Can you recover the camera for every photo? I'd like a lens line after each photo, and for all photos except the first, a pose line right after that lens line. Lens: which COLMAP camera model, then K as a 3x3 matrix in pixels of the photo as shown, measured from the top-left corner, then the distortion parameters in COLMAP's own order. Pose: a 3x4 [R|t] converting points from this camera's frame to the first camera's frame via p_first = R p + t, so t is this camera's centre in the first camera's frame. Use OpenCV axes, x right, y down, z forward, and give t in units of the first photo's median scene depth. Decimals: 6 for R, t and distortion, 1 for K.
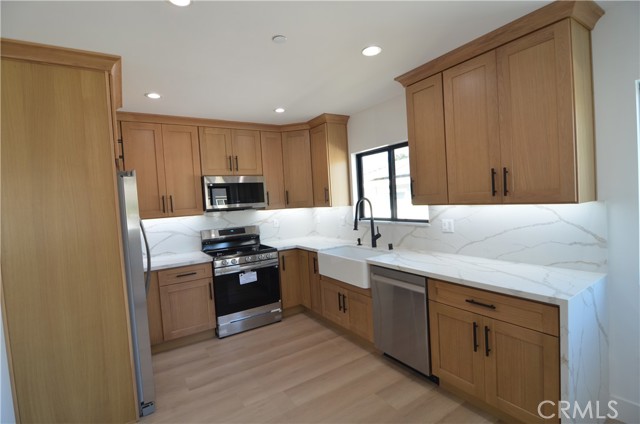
lens RADIAL K [[306.6, 0, 326.8], [0, 306.6, 208.4], [0, 0, 1]] dist [-0.001509, -0.012560]
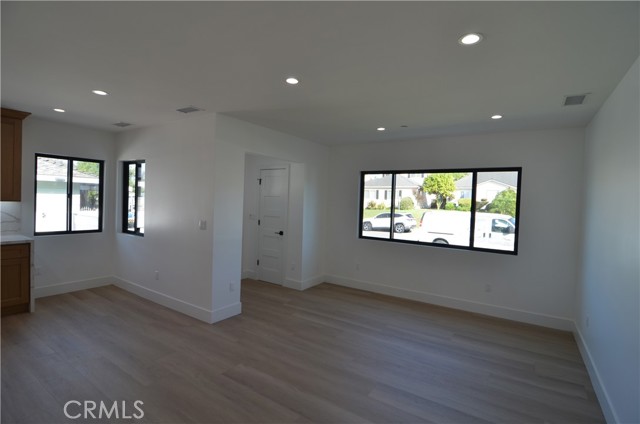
lens RADIAL K [[306.6, 0, 326.8], [0, 306.6, 208.4], [0, 0, 1]] dist [-0.001509, -0.012560]
pose [[-0.400395, 0.031014, 0.915818, -1.062502], [0.022672, 0.999456, -0.023934, 0.071391], [-0.916062, 0.011181, -0.400881, -0.082144]]
